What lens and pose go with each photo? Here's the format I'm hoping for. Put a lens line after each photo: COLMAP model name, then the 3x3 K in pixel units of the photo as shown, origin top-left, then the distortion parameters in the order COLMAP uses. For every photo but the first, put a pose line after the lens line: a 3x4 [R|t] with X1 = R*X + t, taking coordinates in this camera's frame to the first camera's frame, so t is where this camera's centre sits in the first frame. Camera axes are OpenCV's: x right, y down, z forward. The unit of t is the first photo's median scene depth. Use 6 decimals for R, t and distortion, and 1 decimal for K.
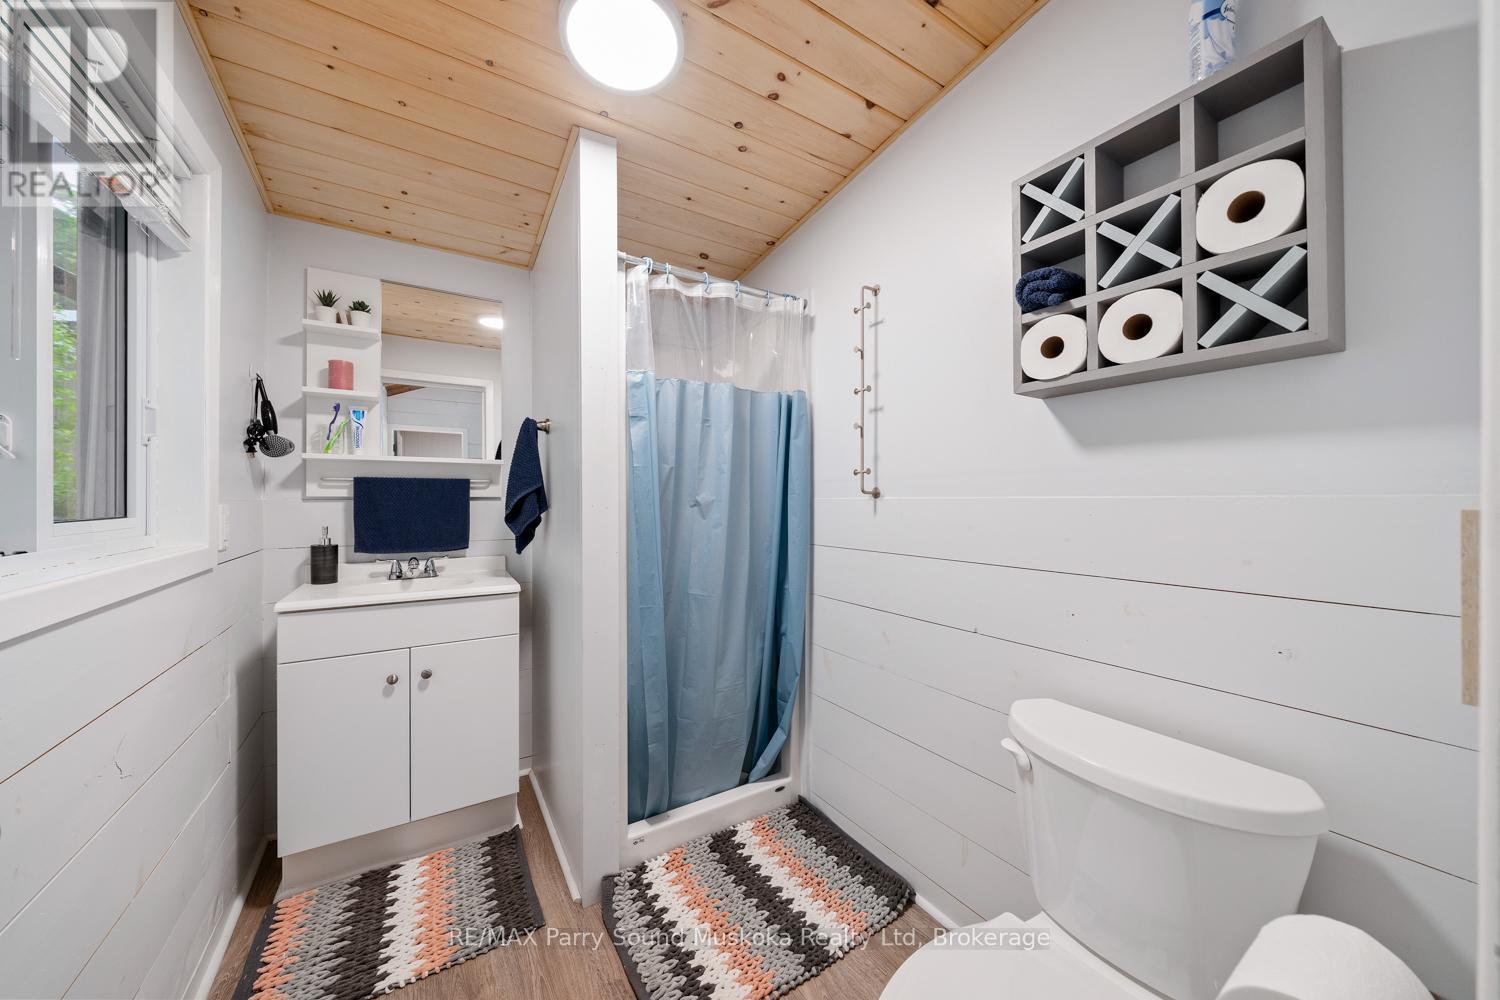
lens RADIAL K [[521.9, 0, 754.0], [0, 521.9, 496.4], [0, 0, 1]] dist [-0.006203, -0.000314]
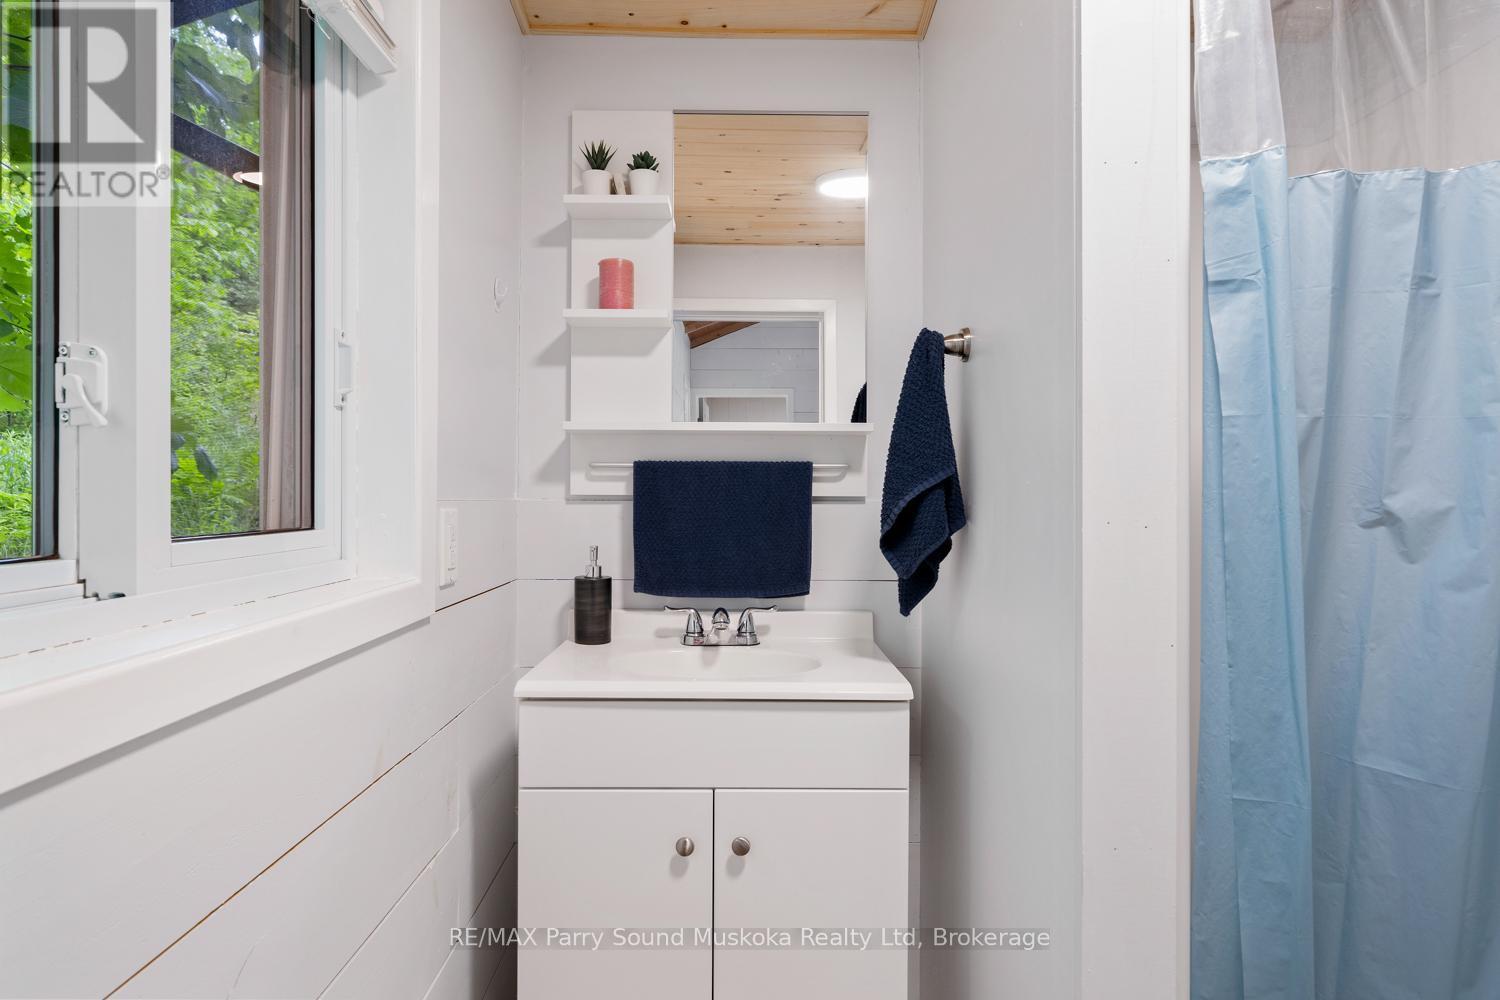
lens RADIAL K [[860.8, 0, 746.5], [0, 860.8, 493.2], [0, 0, 1]] dist [0.002359, -0.000923]
pose [[0.851488, 0.002660, -0.524368, -0.169235], [-0.003744, 0.999992, -0.001005, -0.001185], [0.524361, 0.002819, 0.851491, 0.261937]]
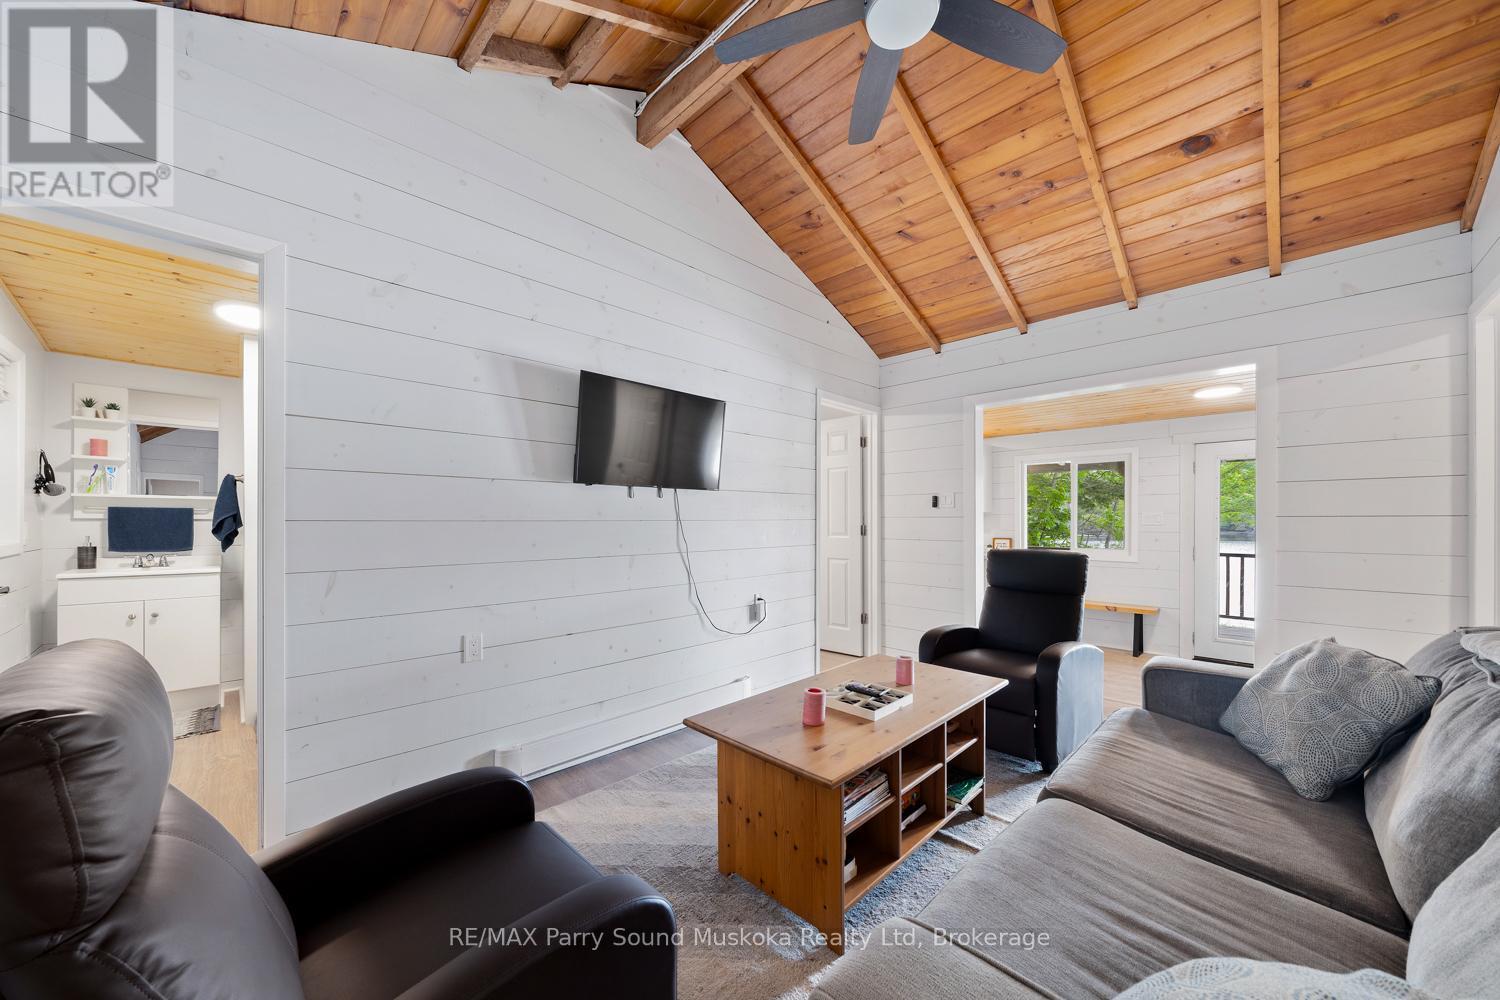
lens RADIAL K [[533.7, 0, 729.0], [0, 533.7, 520.9], [0, 0, 1]] dist [-0.000408, -0.000133]
pose [[0.979929, 0.003293, 0.199318, 0.894187], [-0.003405, 0.999994, 0.000216, 0.001695], [-0.199316, -0.000891, 0.979935, -1.140513]]
